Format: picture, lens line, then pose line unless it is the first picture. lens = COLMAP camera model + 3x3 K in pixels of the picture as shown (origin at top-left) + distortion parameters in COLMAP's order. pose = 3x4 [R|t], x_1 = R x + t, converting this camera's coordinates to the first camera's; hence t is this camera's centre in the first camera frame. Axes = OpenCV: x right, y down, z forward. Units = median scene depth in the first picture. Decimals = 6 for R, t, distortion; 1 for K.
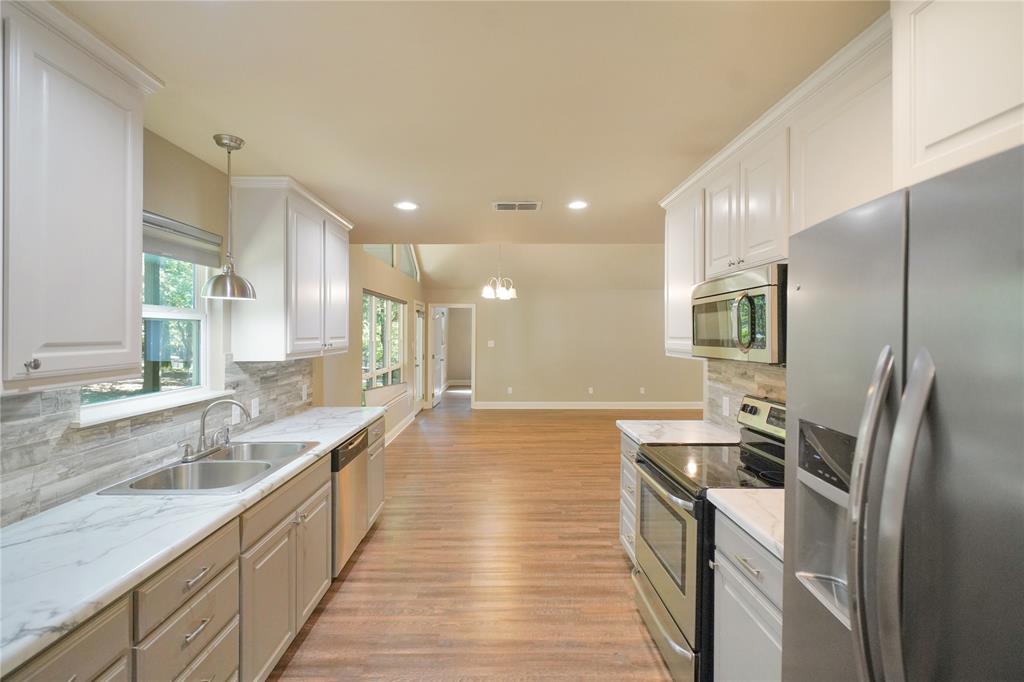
lens RADIAL K [[464.1, 0, 503.5], [0, 464.1, 335.5], [0, 0, 1]] dist [0.009079, -0.003048]
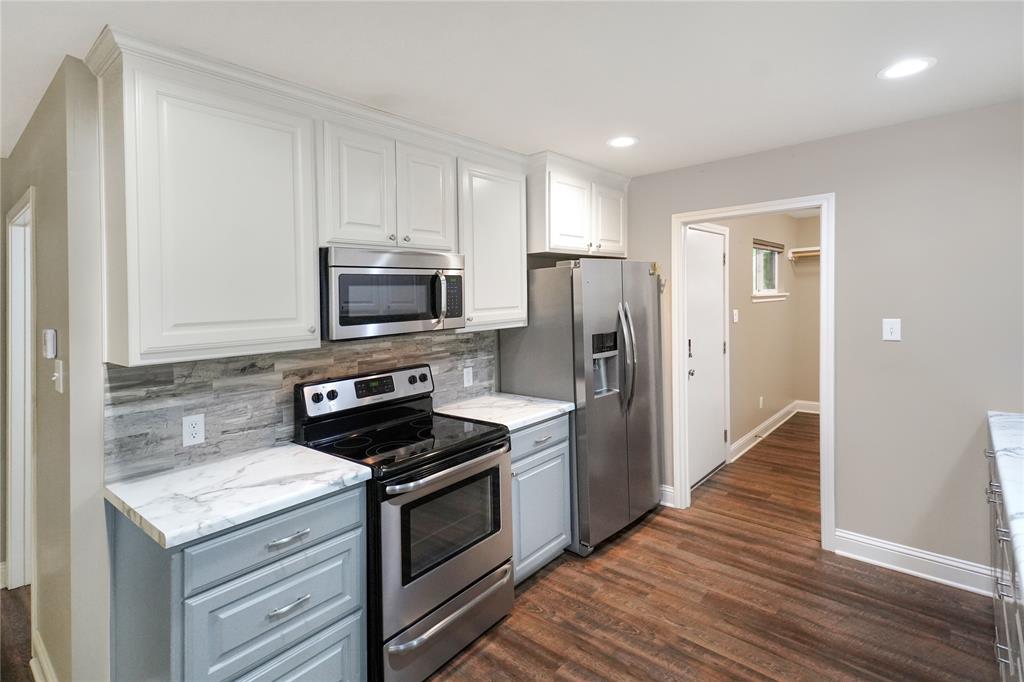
lens RADIAL K [[481.7, 0, 513.6], [0, 481.7, 301.4], [0, 0, 1]] dist [0.023583, 0.001130]
pose [[-0.744327, 0.019280, 0.667538, -0.323109], [0.033023, 0.999423, 0.007955, -0.015014], [-0.666999, 0.027965, -0.744534, 1.312772]]
